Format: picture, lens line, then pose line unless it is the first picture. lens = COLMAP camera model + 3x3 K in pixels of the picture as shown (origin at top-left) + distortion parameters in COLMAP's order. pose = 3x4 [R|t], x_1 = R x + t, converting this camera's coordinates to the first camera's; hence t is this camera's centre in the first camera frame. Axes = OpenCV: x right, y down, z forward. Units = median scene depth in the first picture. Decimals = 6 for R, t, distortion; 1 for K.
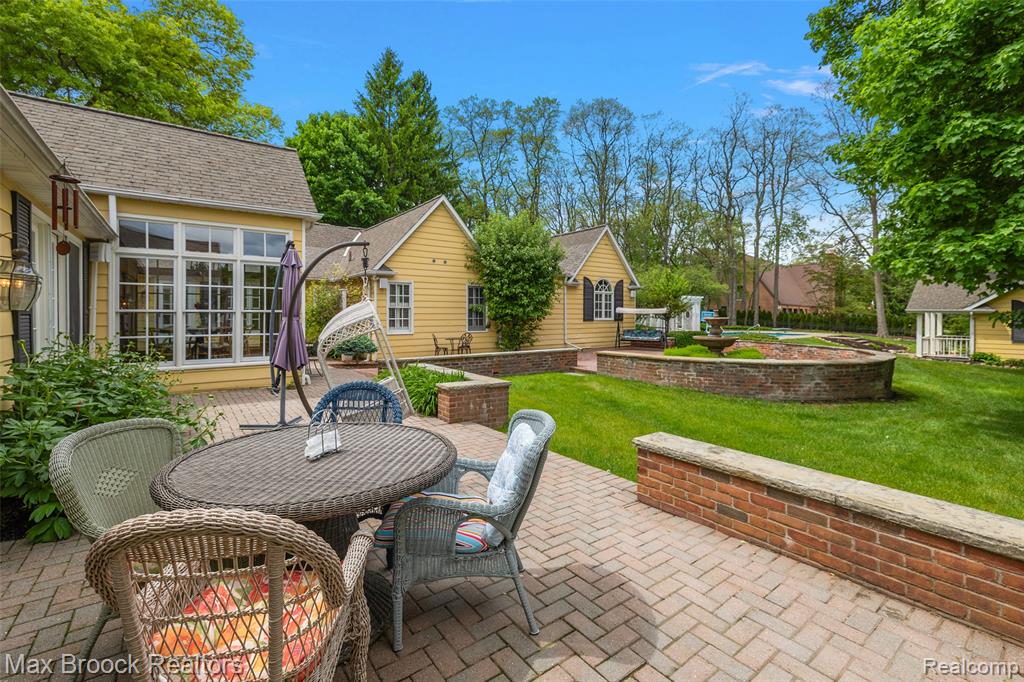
lens RADIAL K [[444.8, 0, 517.3], [0, 444.8, 320.9], [0, 0, 1]] dist [0.000354, 0.000410]
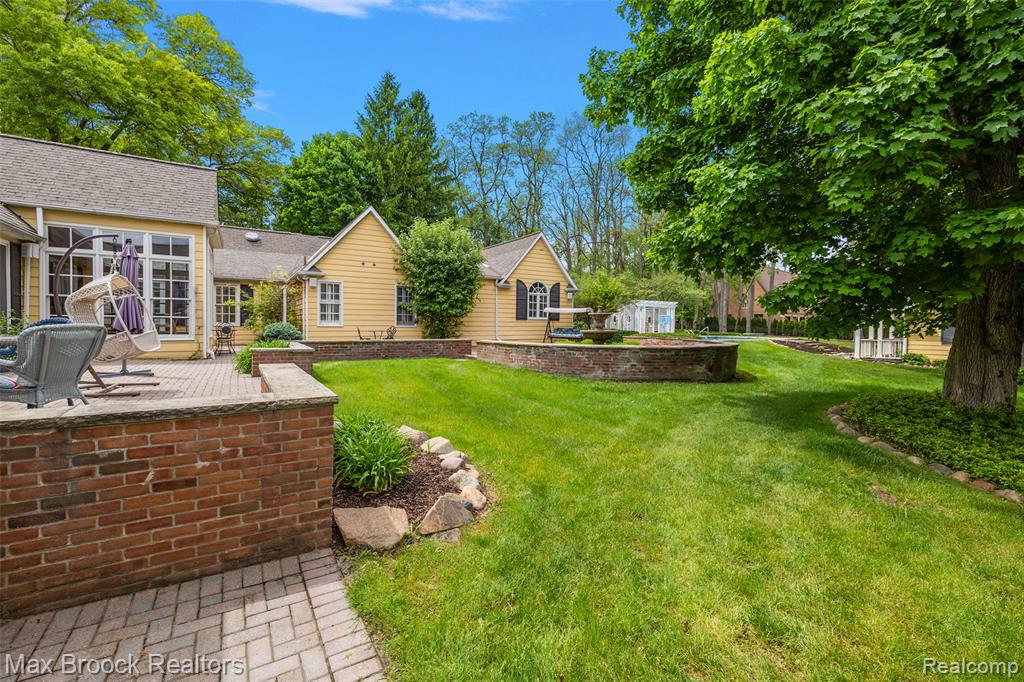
lens RADIAL K [[433.8, 0, 513.2], [0, 433.8, 337.5], [0, 0, 1]] dist [0.002691, 0.000198]
pose [[0.996603, 0.010037, -0.081742, 0.223585], [-0.008754, 0.999833, 0.016050, 0.026635], [0.081889, -0.015280, 0.996524, -0.068703]]
